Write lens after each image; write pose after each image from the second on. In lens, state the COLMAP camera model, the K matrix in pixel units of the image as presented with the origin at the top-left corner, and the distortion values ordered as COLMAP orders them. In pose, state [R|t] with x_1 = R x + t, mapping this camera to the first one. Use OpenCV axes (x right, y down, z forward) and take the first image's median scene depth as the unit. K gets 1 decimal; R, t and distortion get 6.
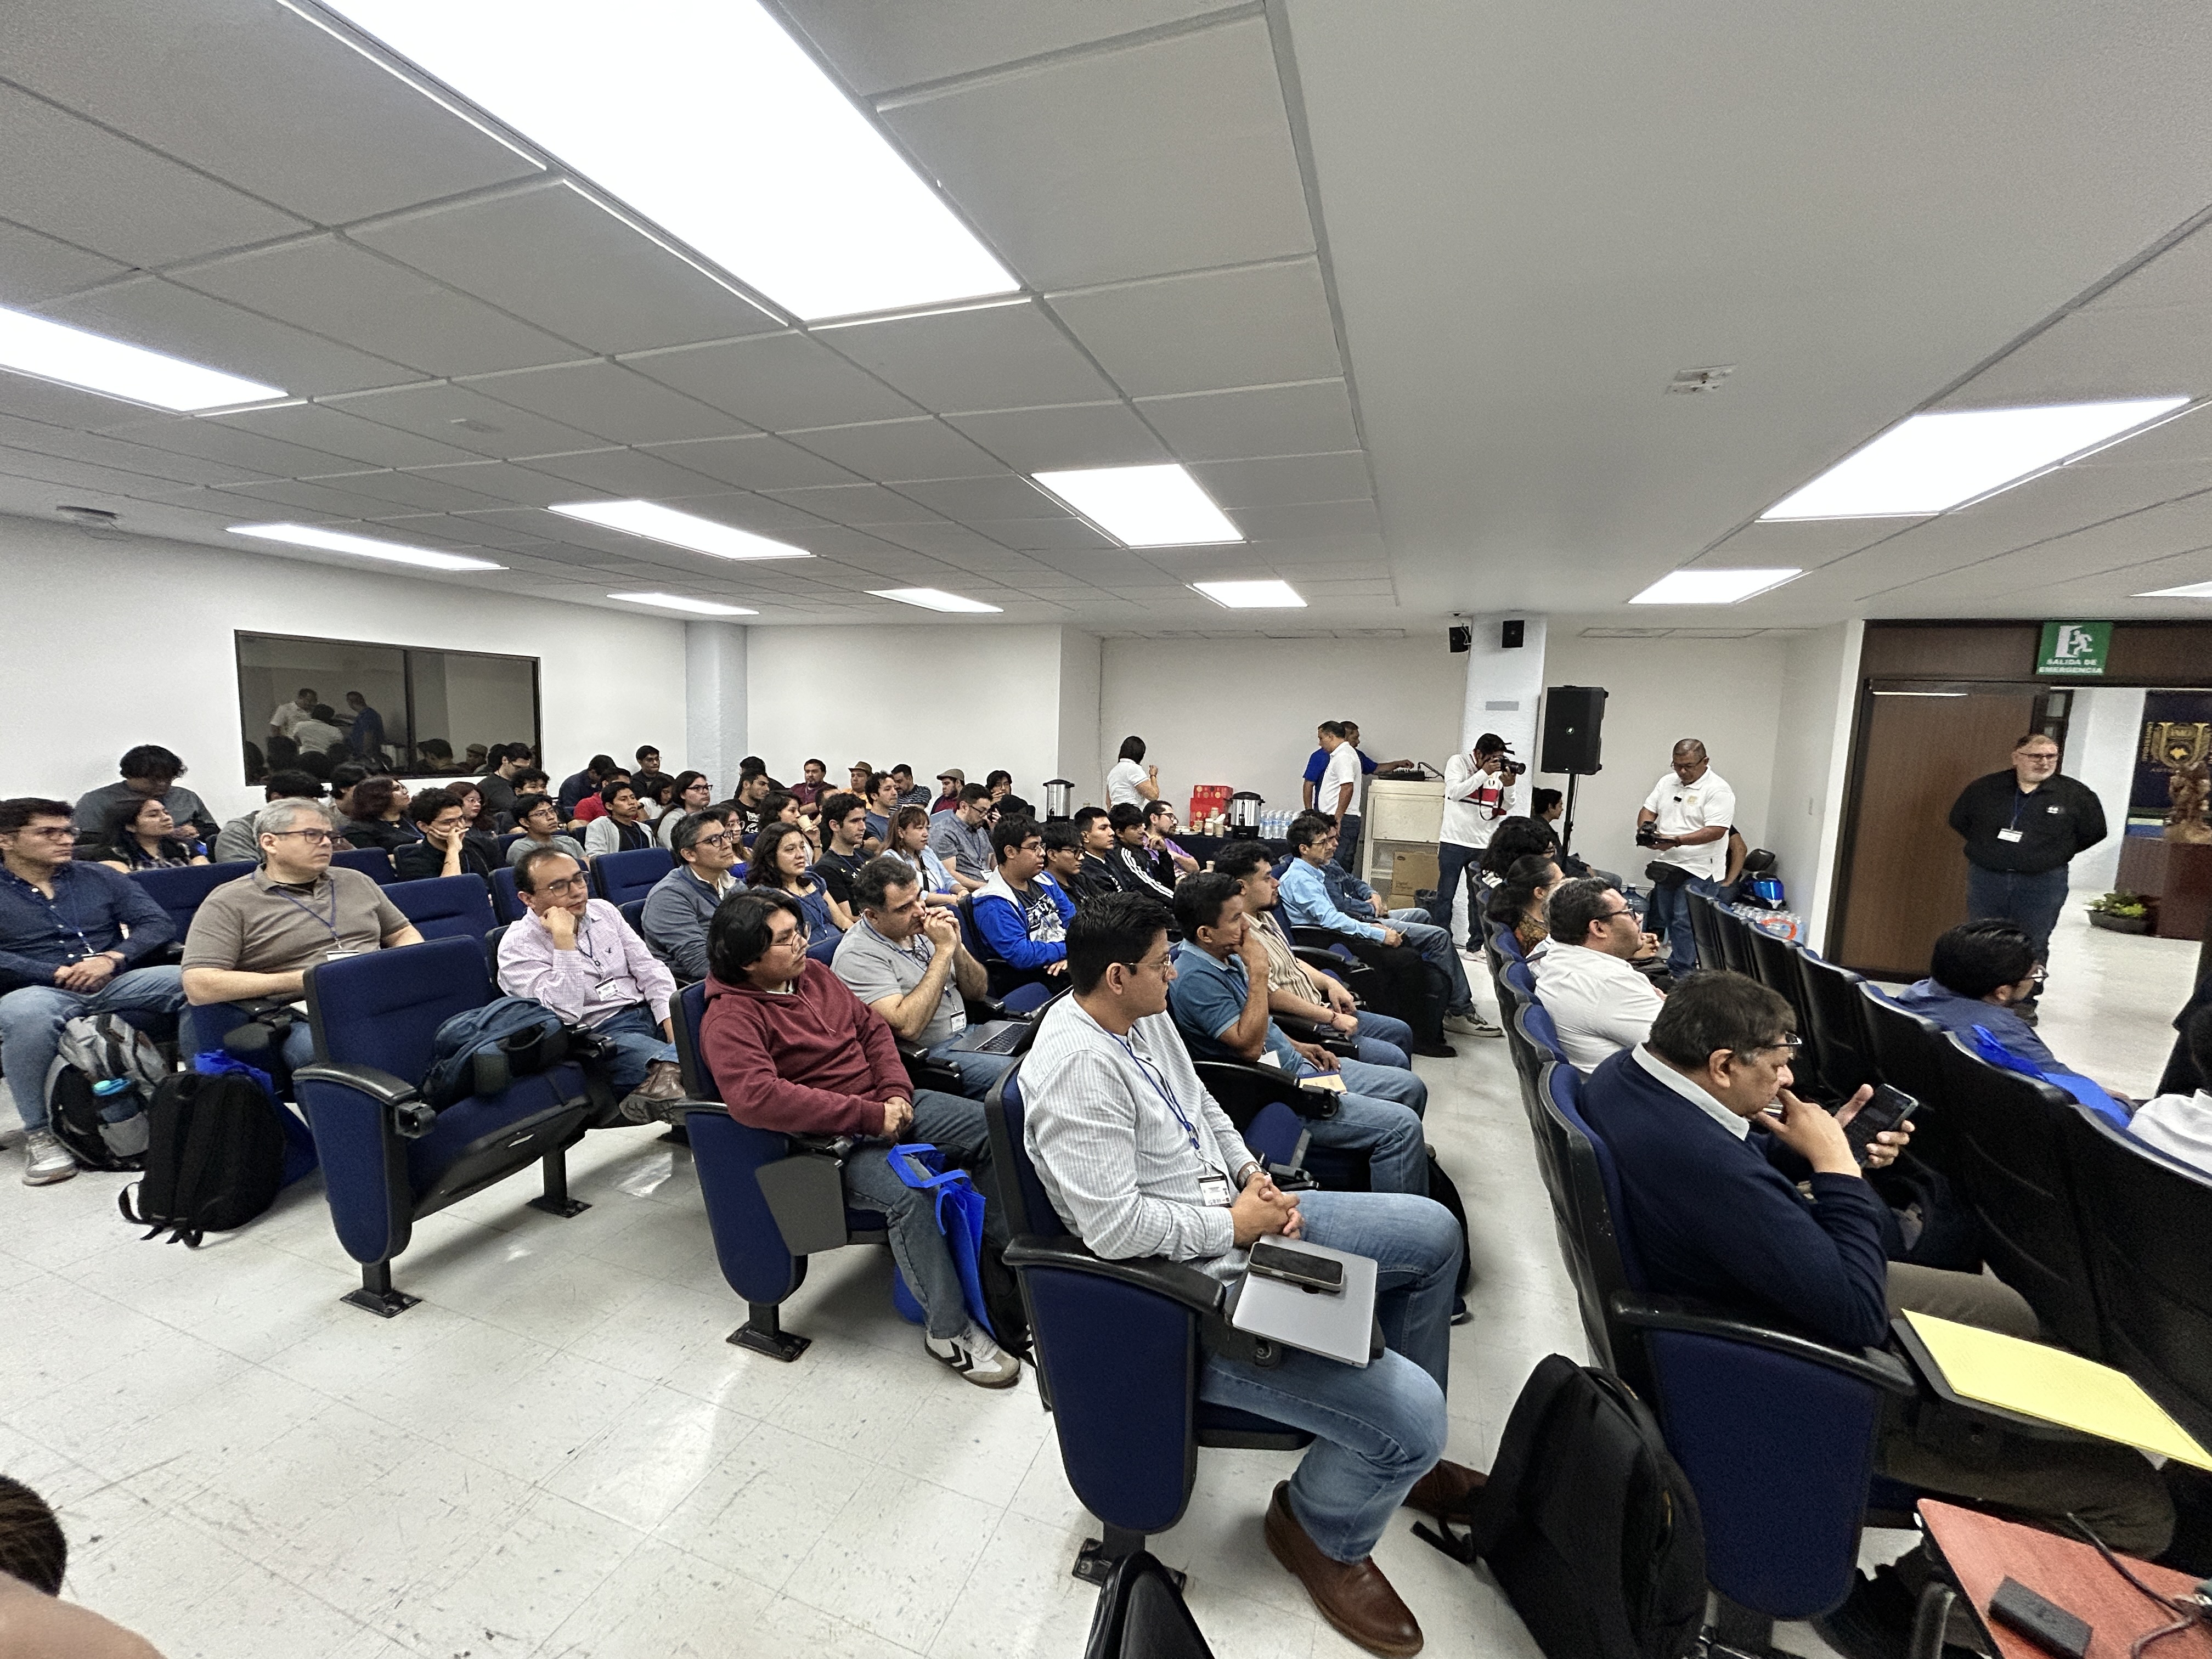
lens RADIAL K [[886.2, 0, 1098.3], [0, 886.2, 821.0], [0, 0, 1]] dist [-0.002707, 0.001727]
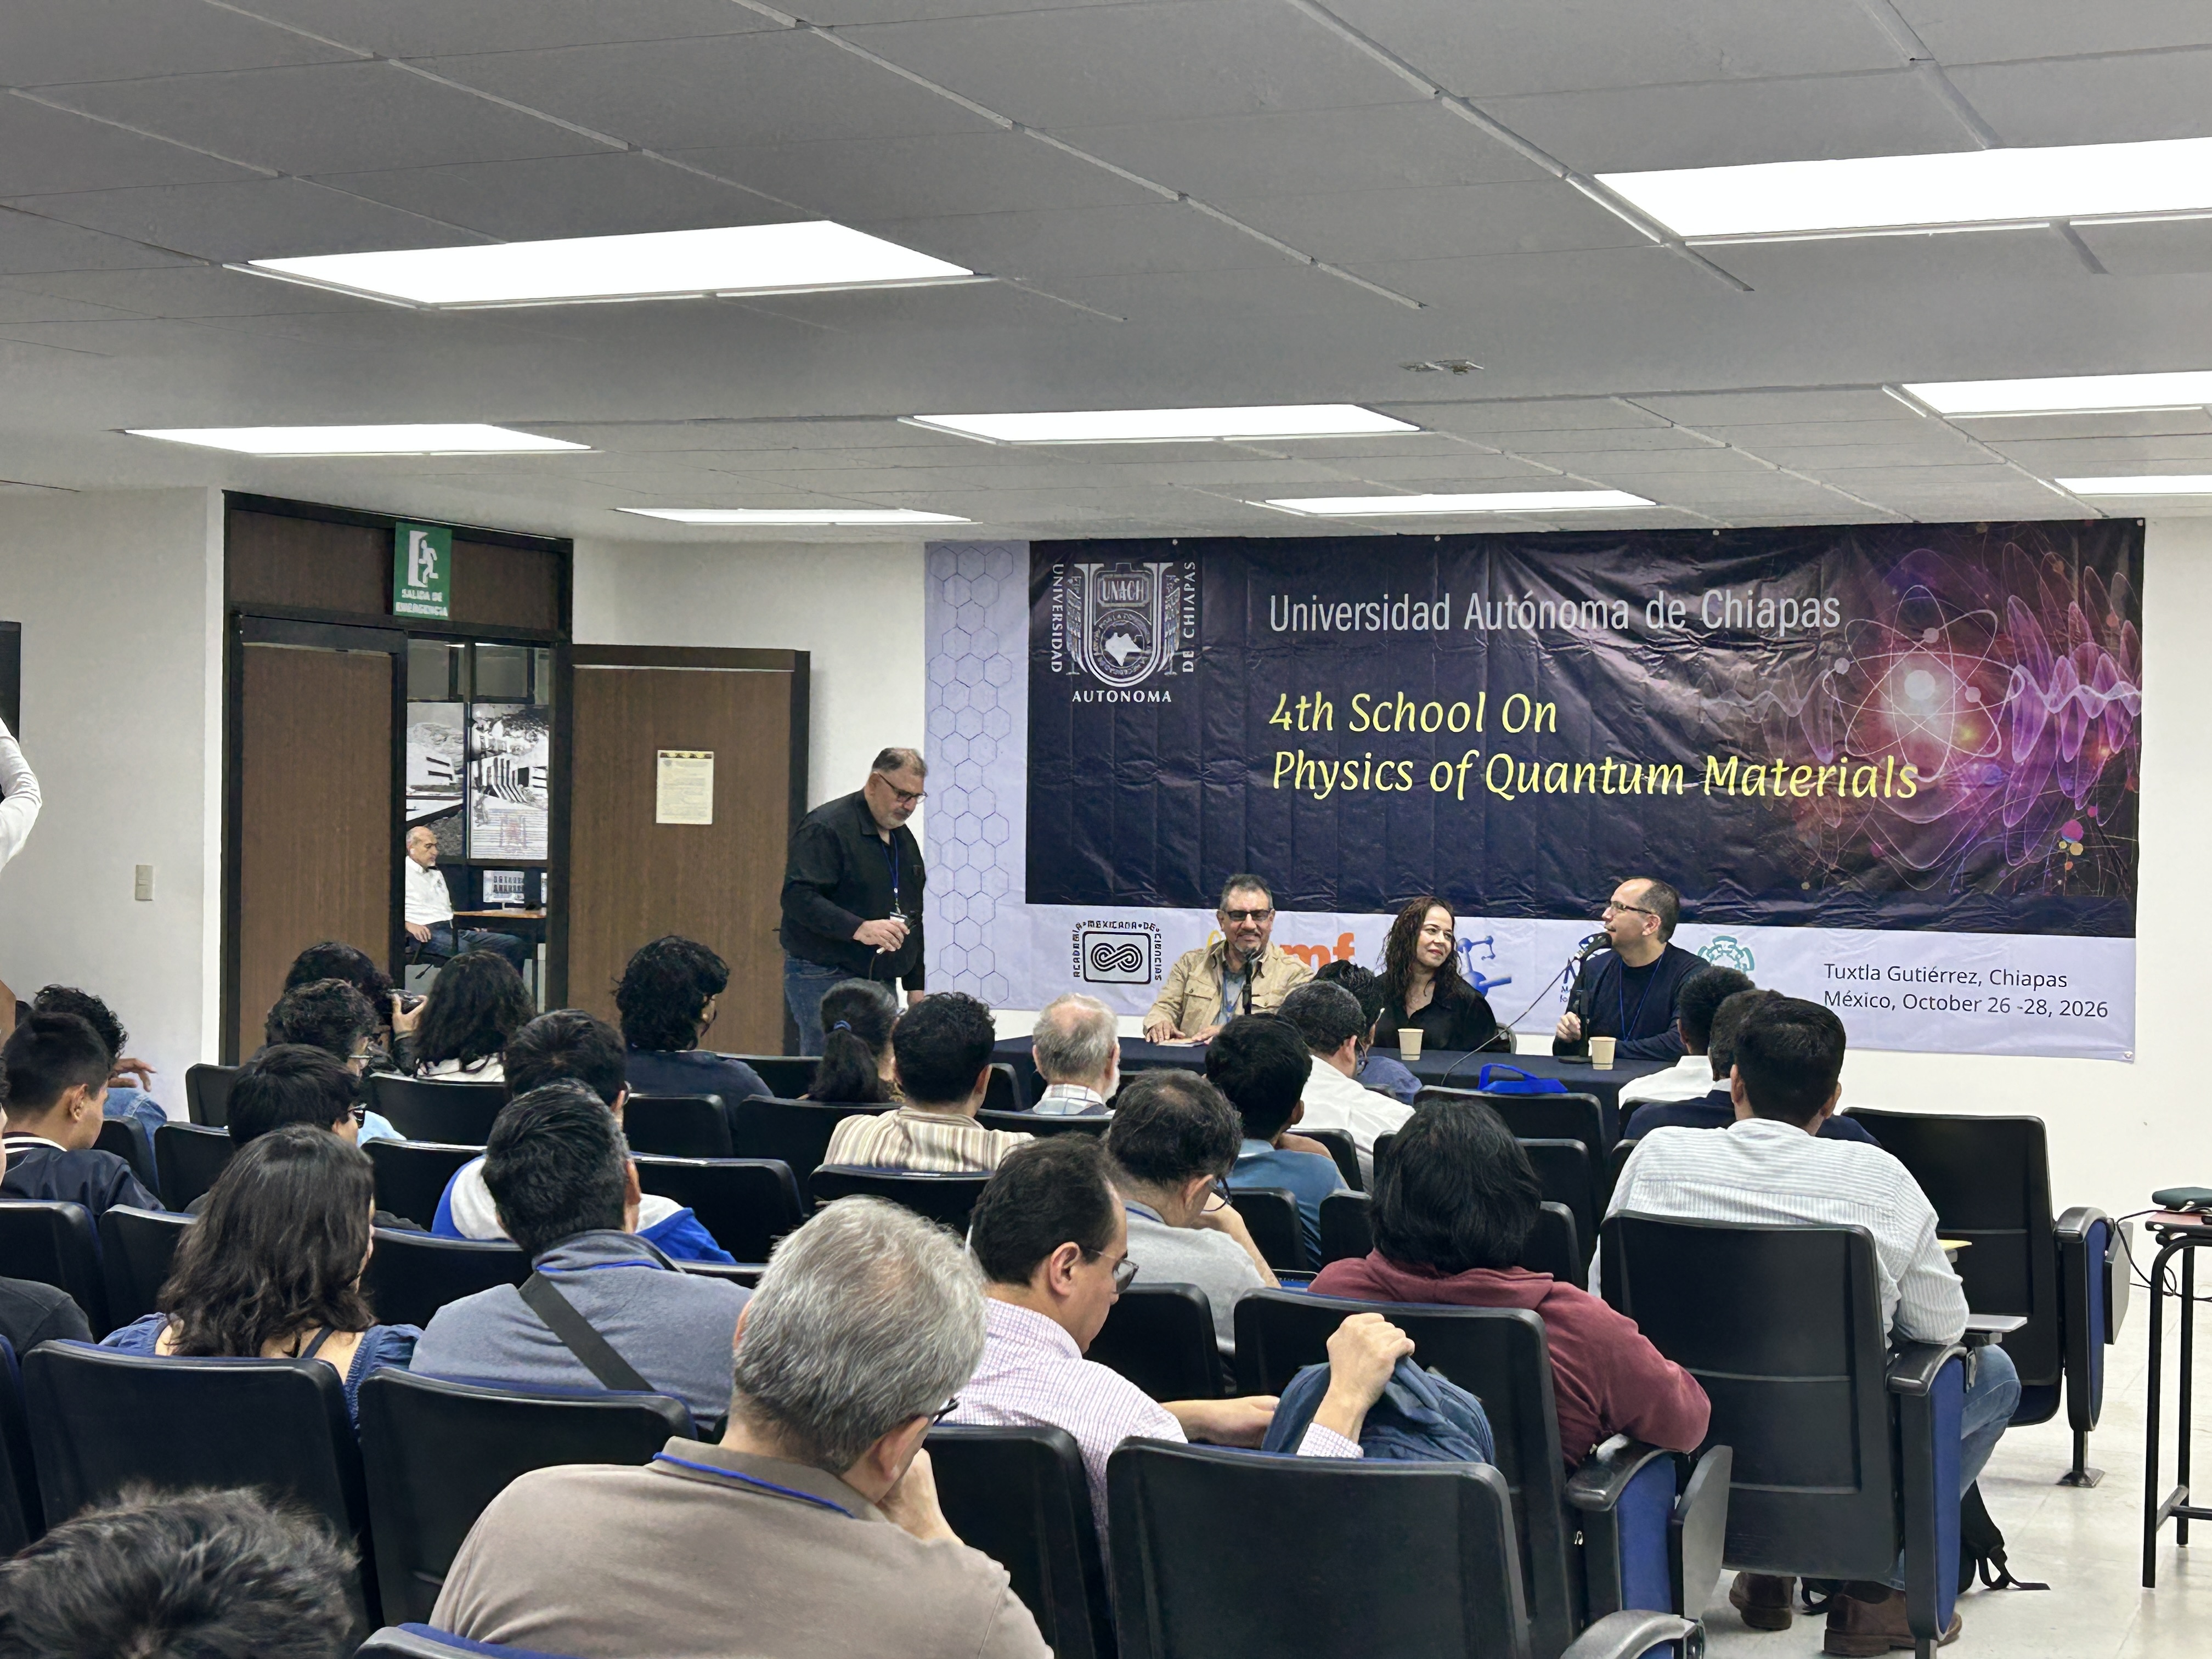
lens RADIAL K [[3297.6, 0, 1144.8], [0, 3297.6, 843.5], [0, 0, 1]] dist [0.102180, 0.000000]
pose [[0.036094, -0.053687, 0.997905, -1.007488], [0.090424, 0.994635, 0.050241, -0.087177], [-0.995249, 0.088421, 0.040755, 0.472090]]
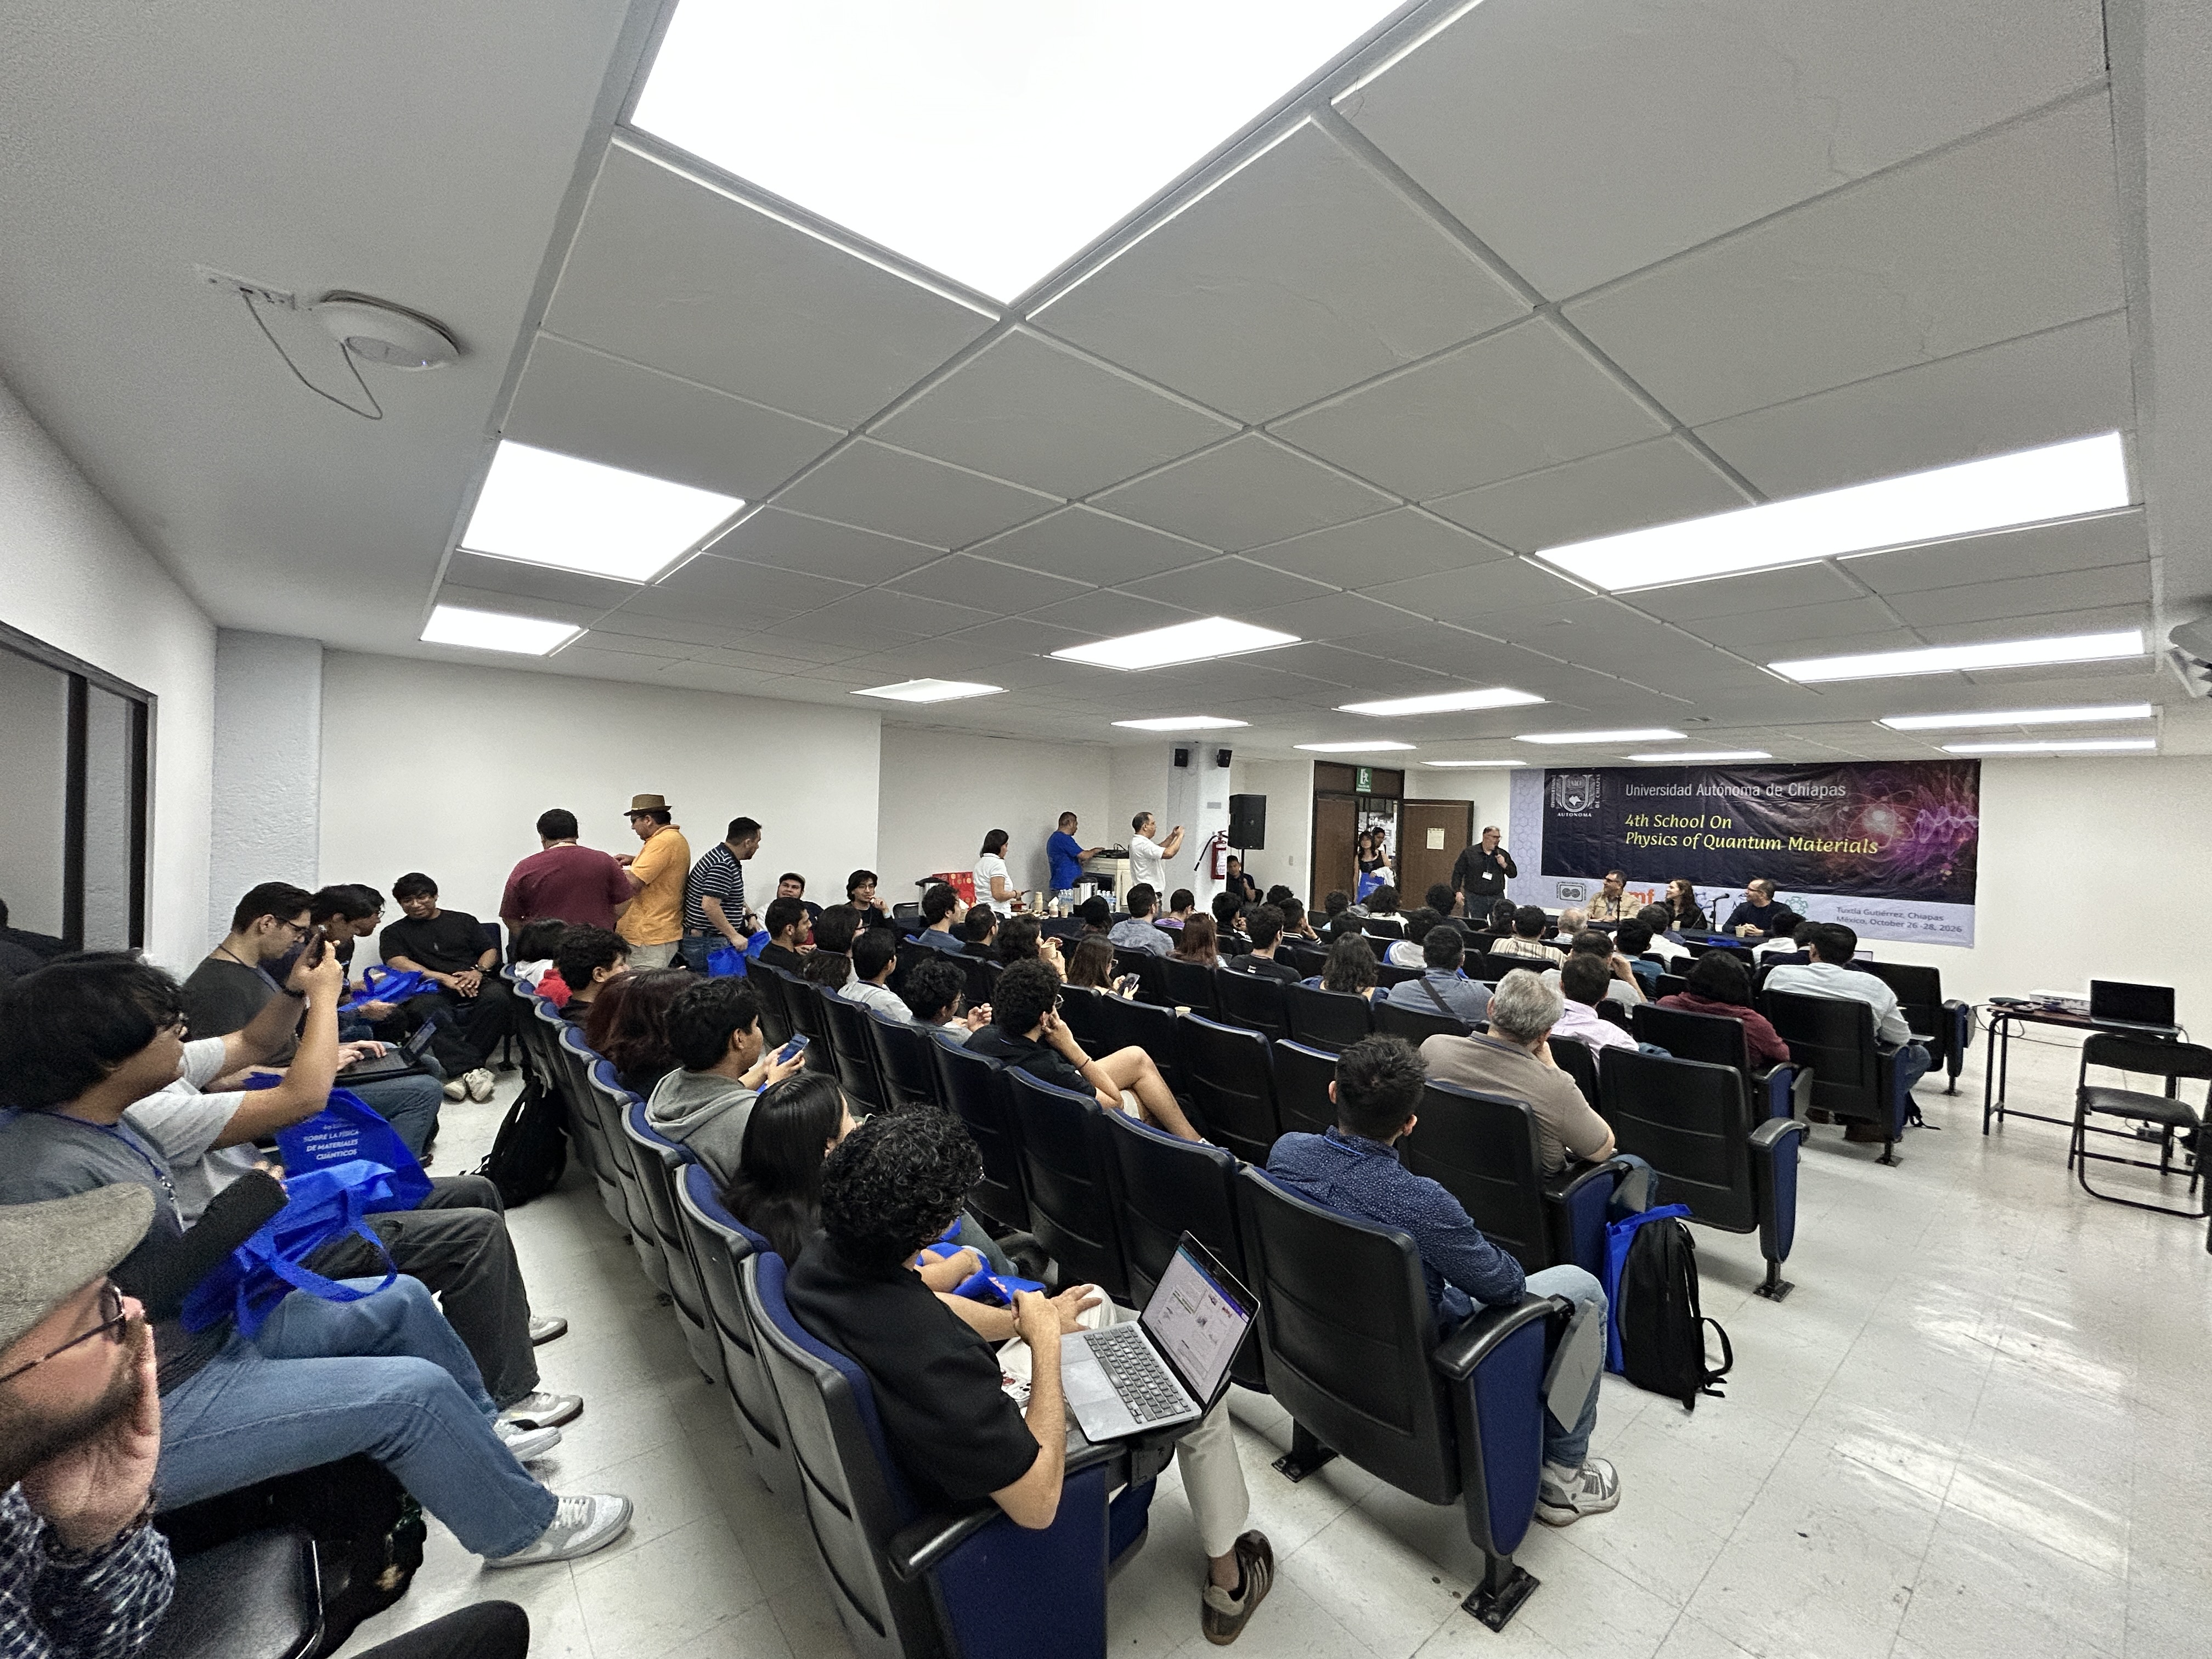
lens RADIAL K [[886.2, 0, 1106.3], [0, 886.2, 825.4], [0, 0, 1]] dist [-0.002707, 0.001727]
pose [[0.492779, -0.025659, 0.869776, -1.051238], [0.074816, 0.997113, -0.012972, -0.104696], [-0.866932, 0.071465, 0.493276, 0.499869]]
